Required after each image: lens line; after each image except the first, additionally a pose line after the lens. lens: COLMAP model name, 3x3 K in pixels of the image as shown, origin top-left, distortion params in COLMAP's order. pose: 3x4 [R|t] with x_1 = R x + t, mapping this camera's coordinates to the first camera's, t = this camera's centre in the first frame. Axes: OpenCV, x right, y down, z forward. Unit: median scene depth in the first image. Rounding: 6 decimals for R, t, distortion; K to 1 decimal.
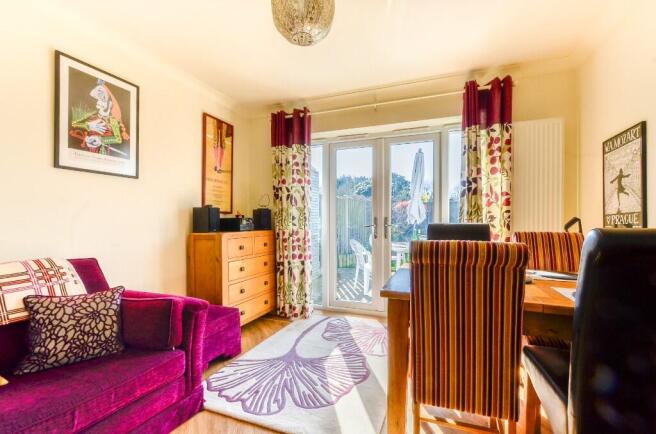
lens RADIAL K [[287.8, 0, 330.3], [0, 287.8, 221.1], [0, 0, 1]] dist [0.001967, -0.003507]
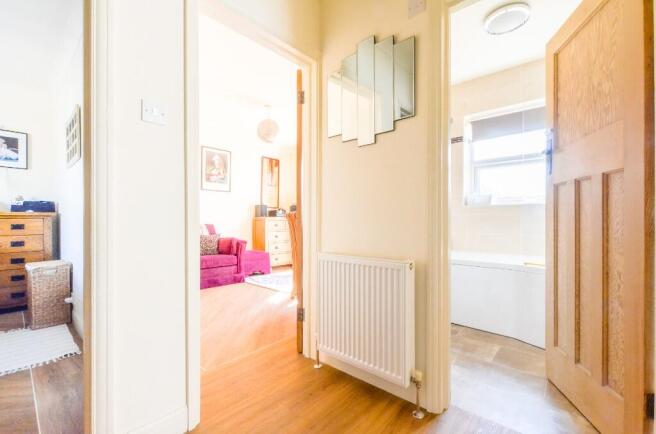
lens RADIAL K [[287.8, 0, 330.3], [0, 287.8, 221.1], [0, 0, 1]] dist [0.001967, -0.003507]
pose [[0.938859, 0.023191, -0.343521, 0.788550], [-0.018564, 0.999687, 0.016751, 0.025531], [0.343802, -0.009350, 0.938996, -0.793921]]
